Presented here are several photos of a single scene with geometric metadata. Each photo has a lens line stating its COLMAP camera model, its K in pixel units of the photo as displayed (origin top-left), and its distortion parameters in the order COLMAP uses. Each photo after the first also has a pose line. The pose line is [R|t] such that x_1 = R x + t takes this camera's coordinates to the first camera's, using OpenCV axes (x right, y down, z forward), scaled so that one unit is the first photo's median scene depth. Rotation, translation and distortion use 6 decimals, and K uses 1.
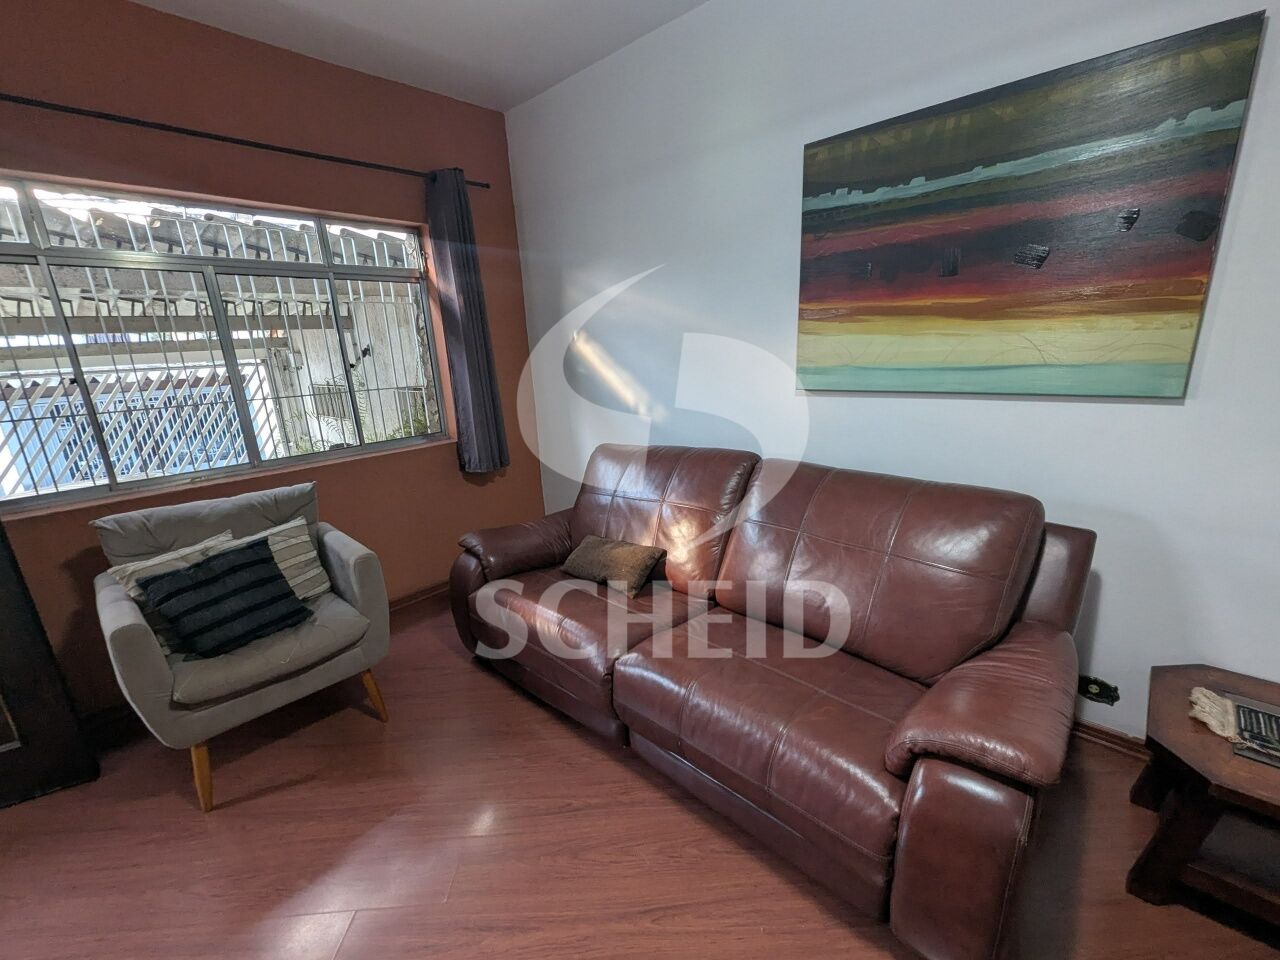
lens RADIAL K [[526.9, 0, 642.9], [0, 526.9, 484.3], [0, 0, 1]] dist [-0.006596, -0.000940]
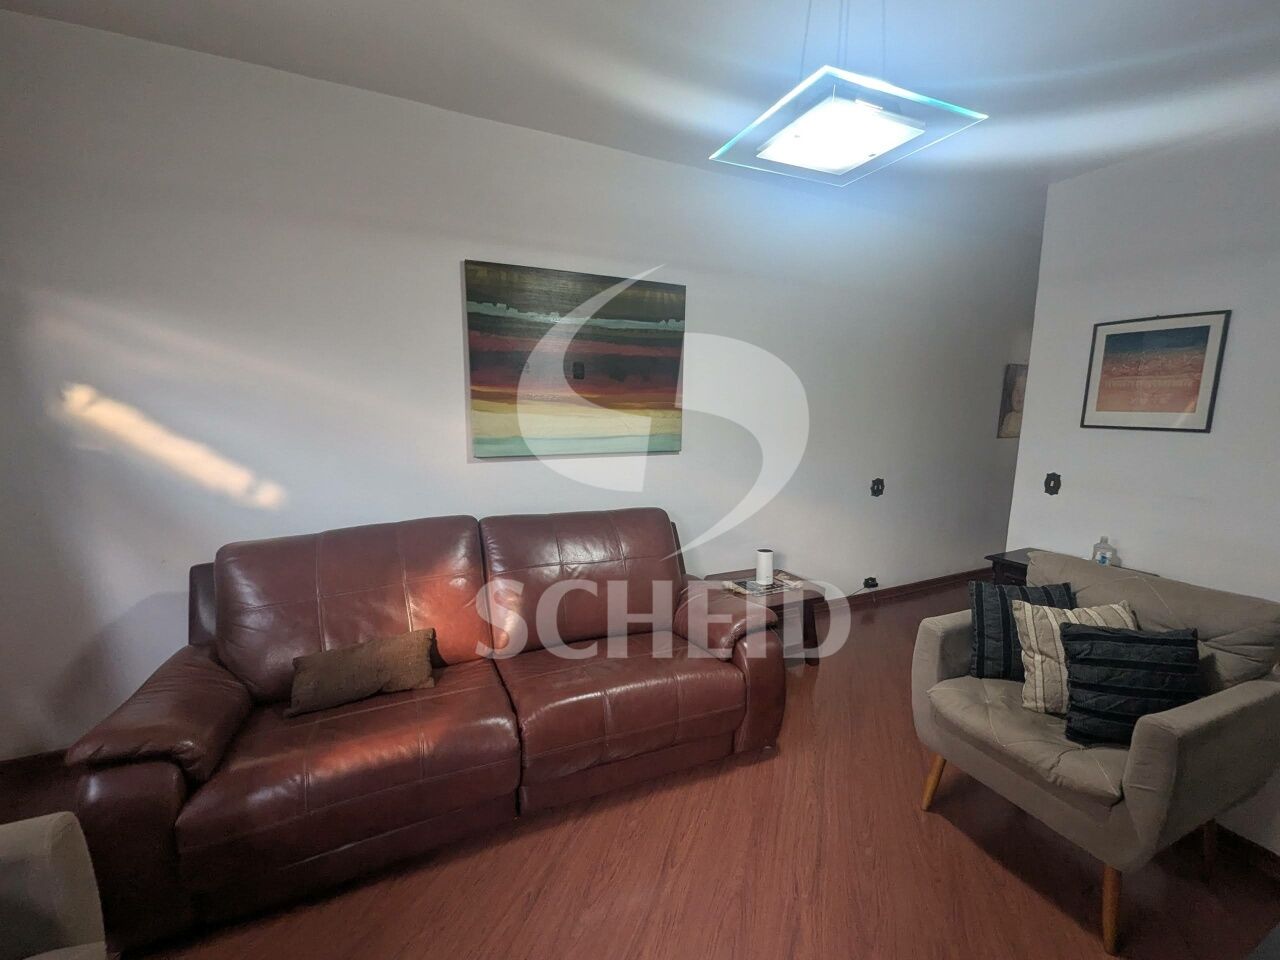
lens RADIAL K [[526.9, 0, 639.8], [0, 526.9, 484.2], [0, 0, 1]] dist [-0.006596, -0.000940]
pose [[0.380765, -0.079047, 0.921287, -0.723571], [0.212969, 0.977050, -0.004188, -0.046497], [-0.899812, 0.197800, 0.388861, 0.269189]]
